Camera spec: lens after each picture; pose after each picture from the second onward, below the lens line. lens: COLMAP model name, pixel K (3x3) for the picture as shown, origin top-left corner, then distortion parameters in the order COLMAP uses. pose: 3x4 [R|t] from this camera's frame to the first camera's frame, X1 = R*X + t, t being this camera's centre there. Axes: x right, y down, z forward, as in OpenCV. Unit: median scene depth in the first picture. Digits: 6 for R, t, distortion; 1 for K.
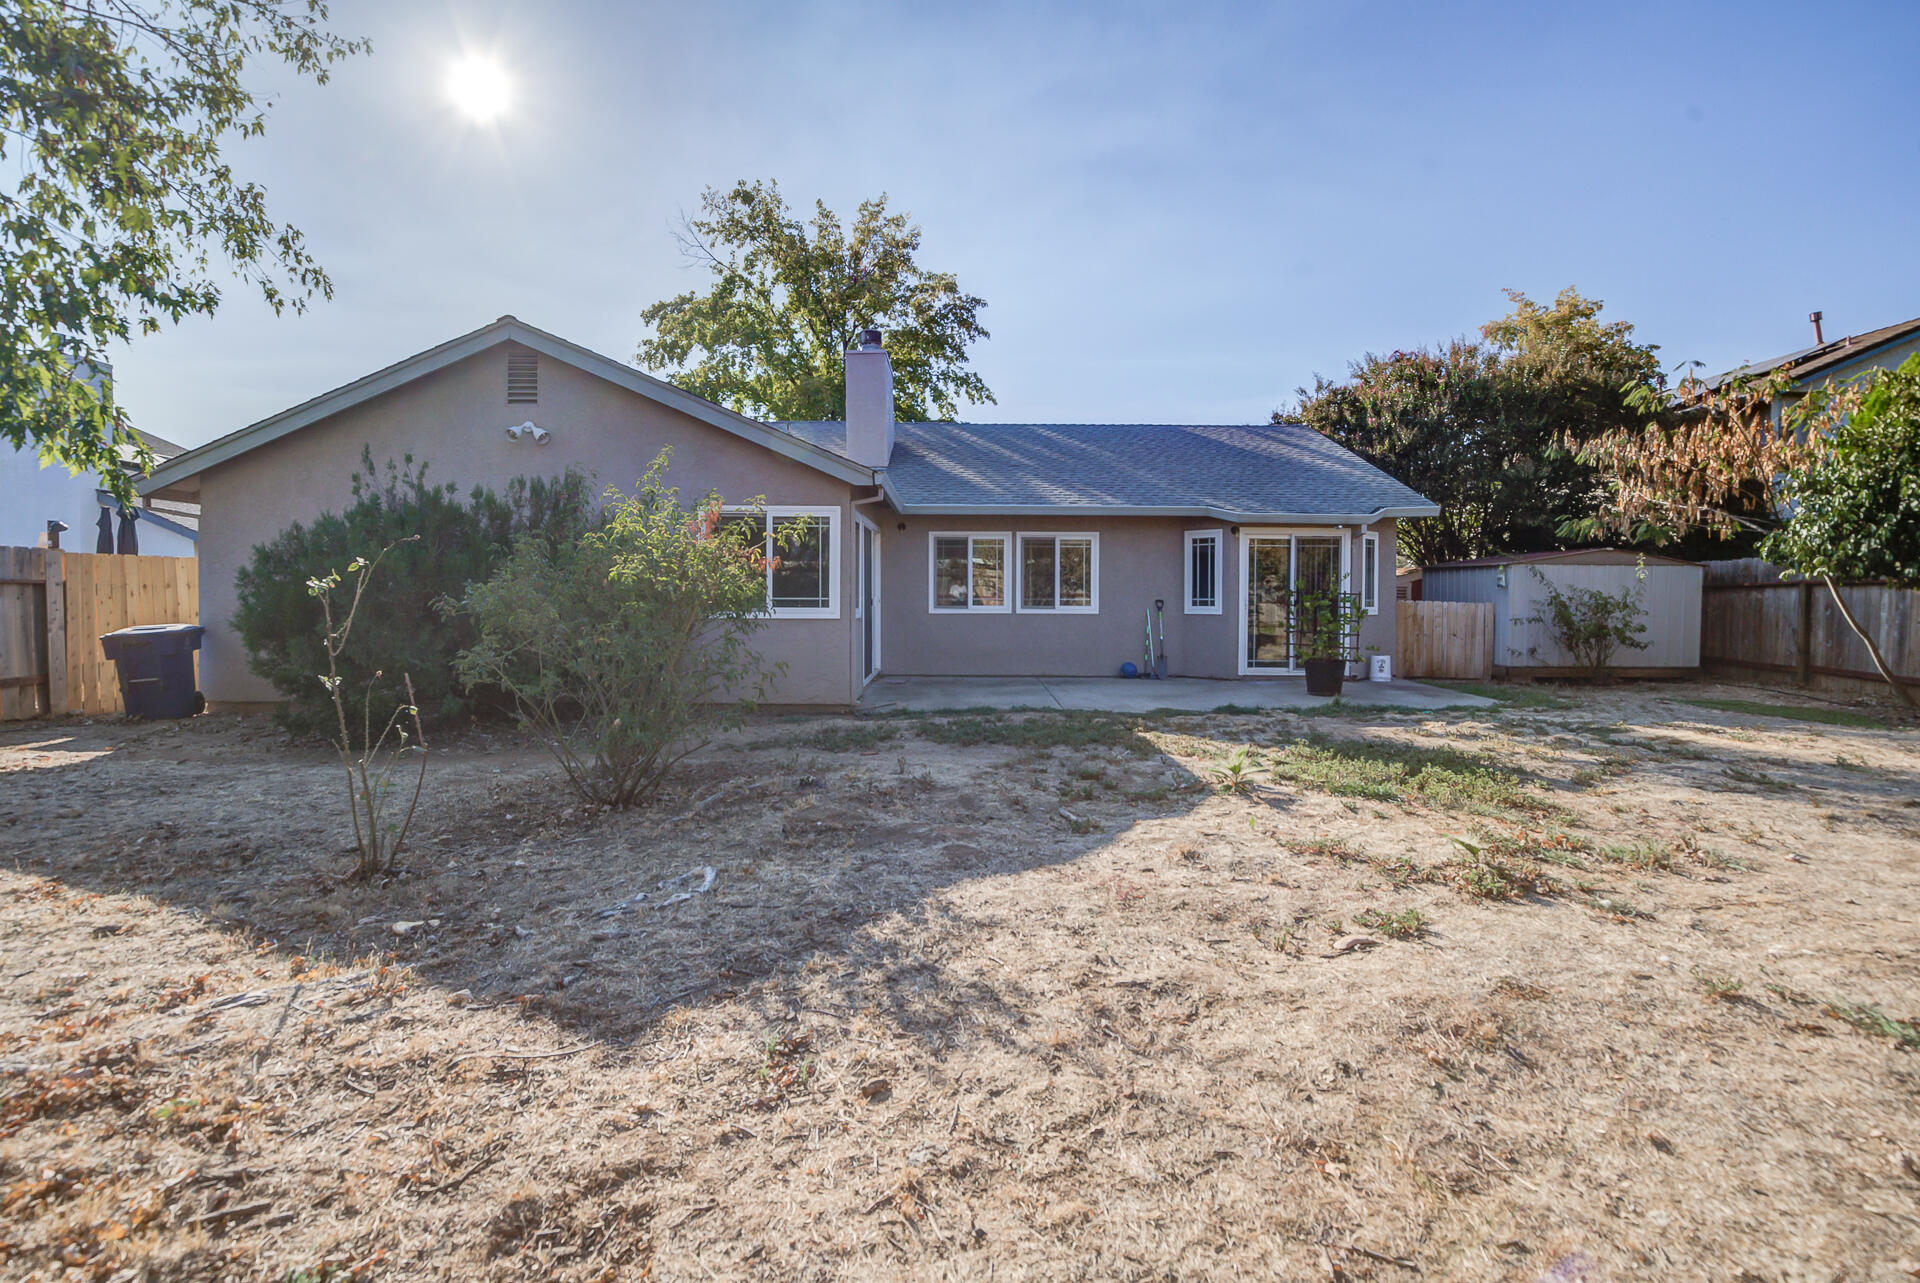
lens RADIAL K [[898.5, 0, 971.4], [0, 898.5, 633.5], [0, 0, 1]] dist [-0.027660, 0.002098]
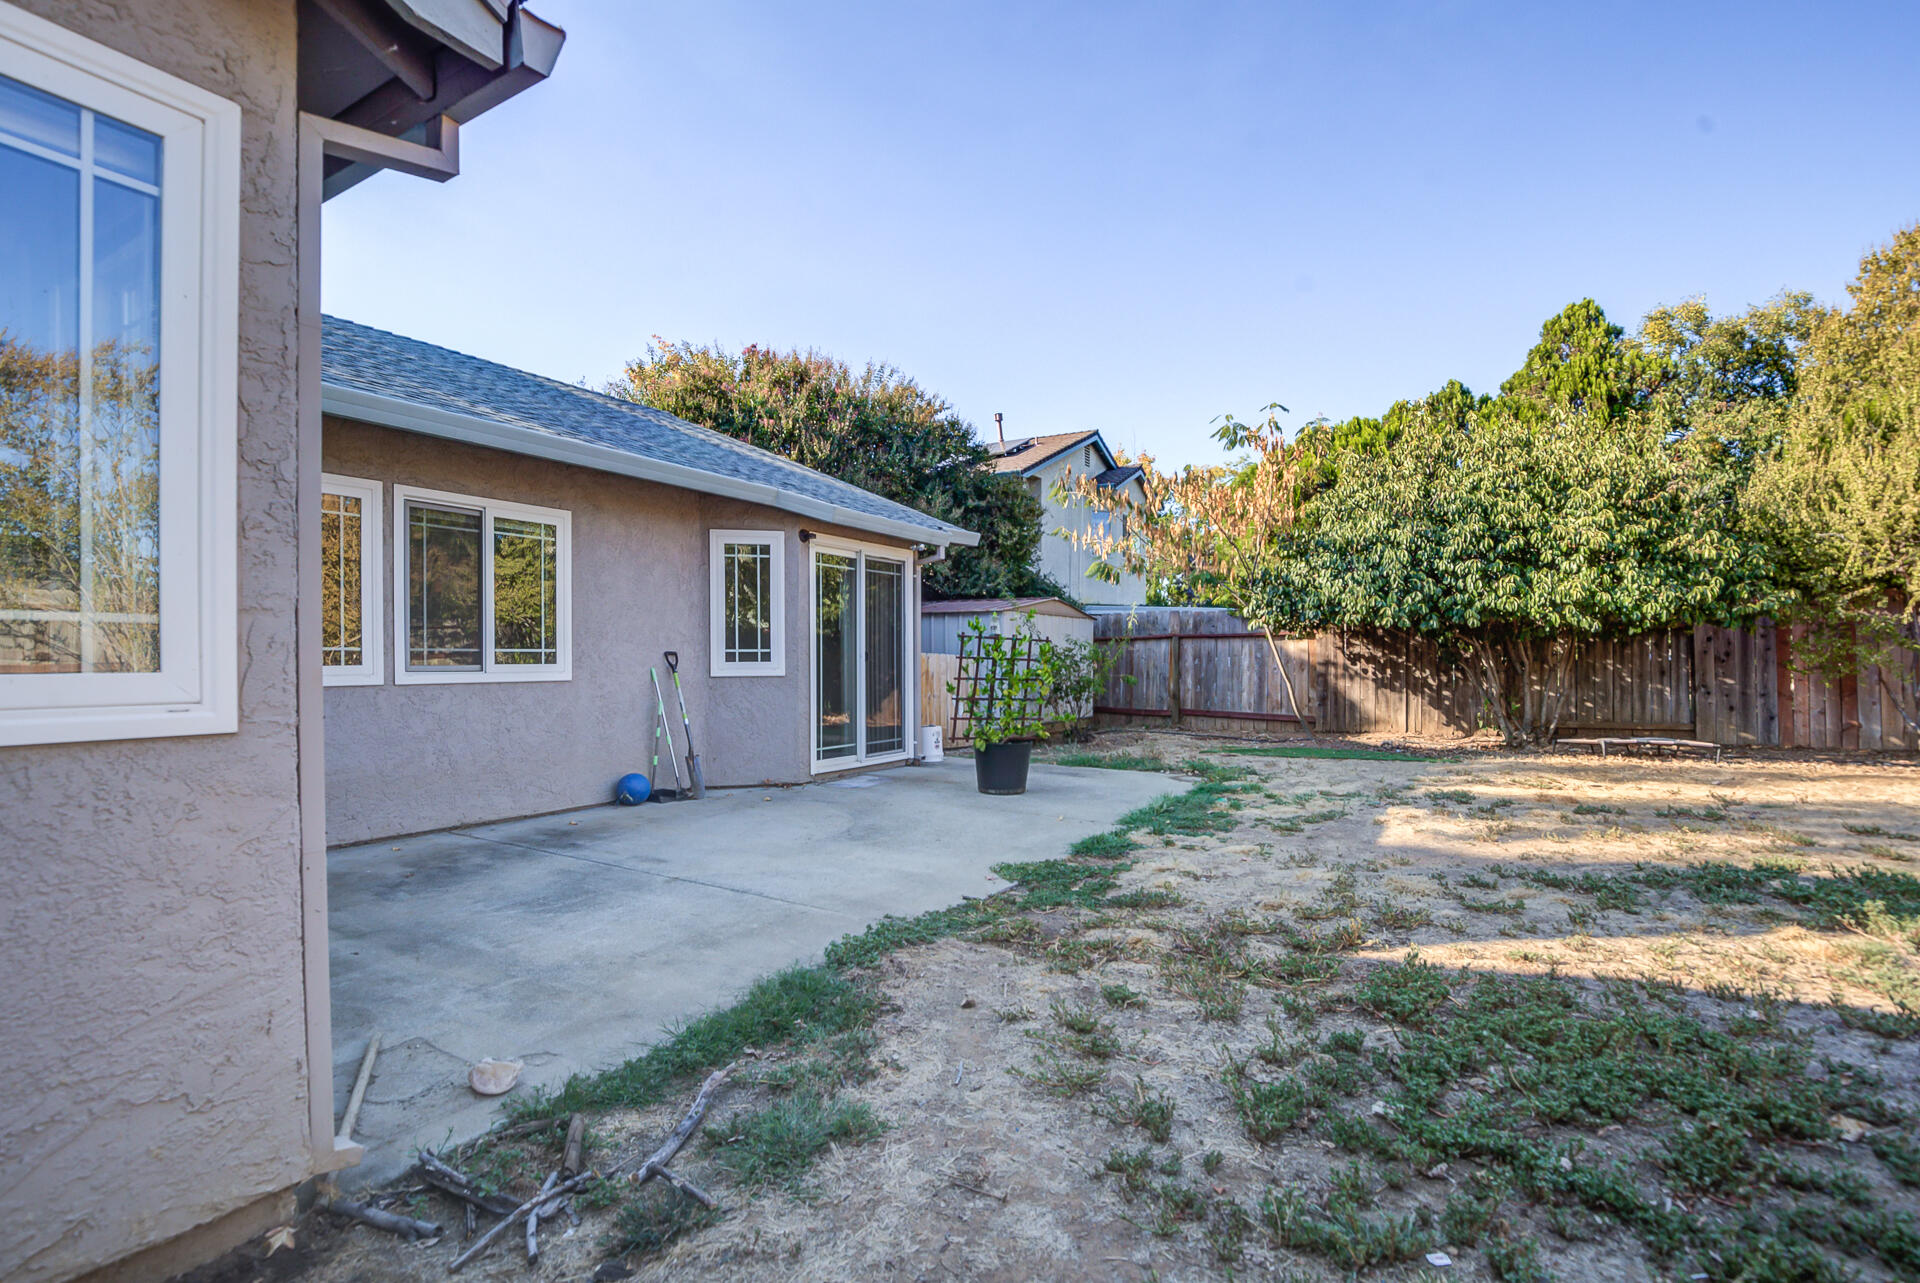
lens RADIAL K [[898.5, 0, 969.7], [0, 898.5, 658.2], [0, 0, 1]] dist [-0.027660, 0.002098]
pose [[0.517665, -0.005387, 0.855566, -0.161581], [0.035323, 0.999262, -0.015080, -0.019140], [-0.854854, 0.038028, 0.517474, 0.577512]]
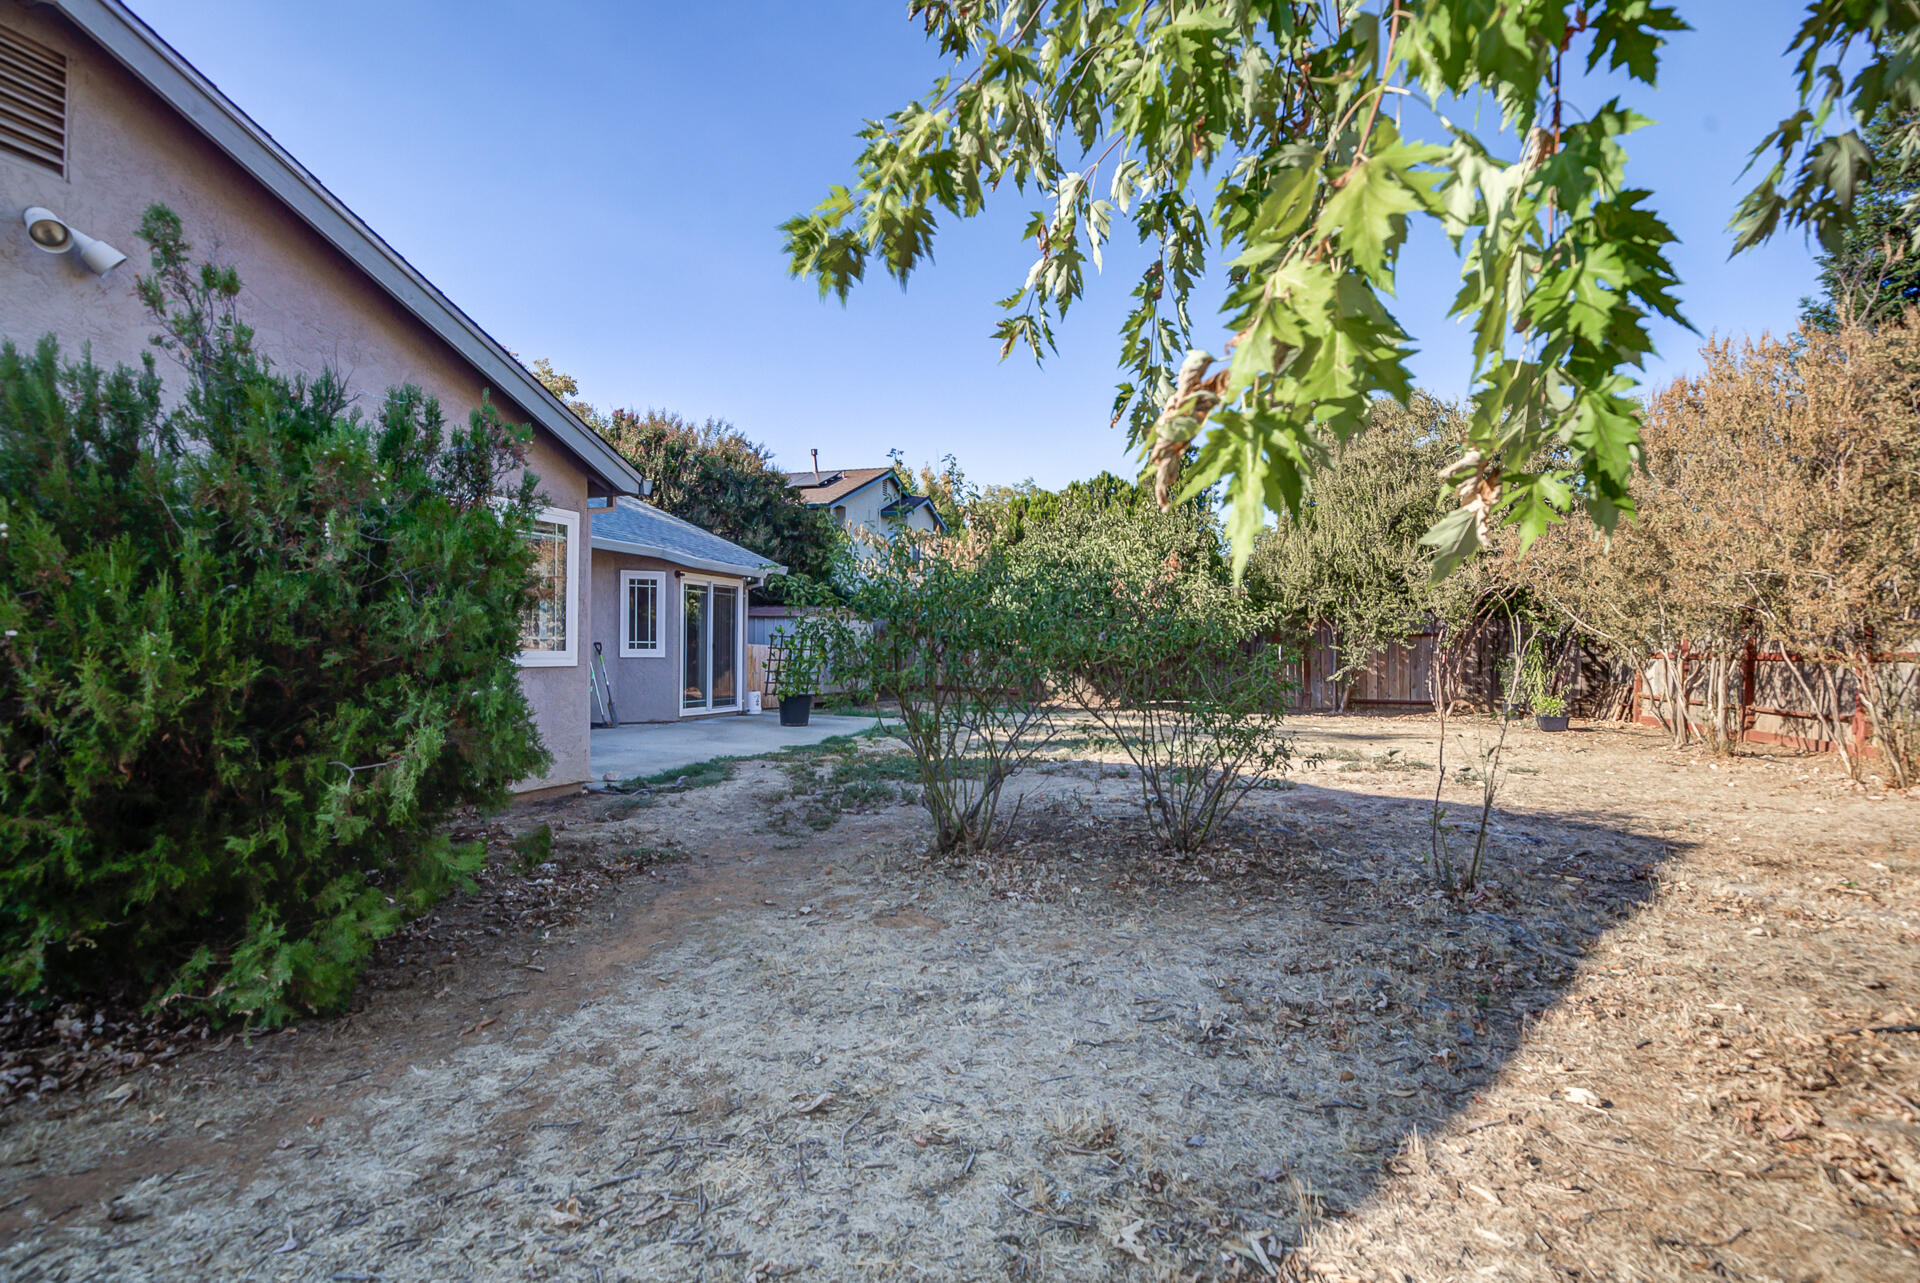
lens RADIAL K [[898.5, 0, 960.5], [0, 898.5, 651.5], [0, 0, 1]] dist [-0.027660, 0.002098]
pose [[0.356324, -0.003902, 0.934354, -0.524171], [0.024914, 0.999675, -0.005327, -0.013838], [-0.934030, 0.025177, 0.356305, 0.331743]]
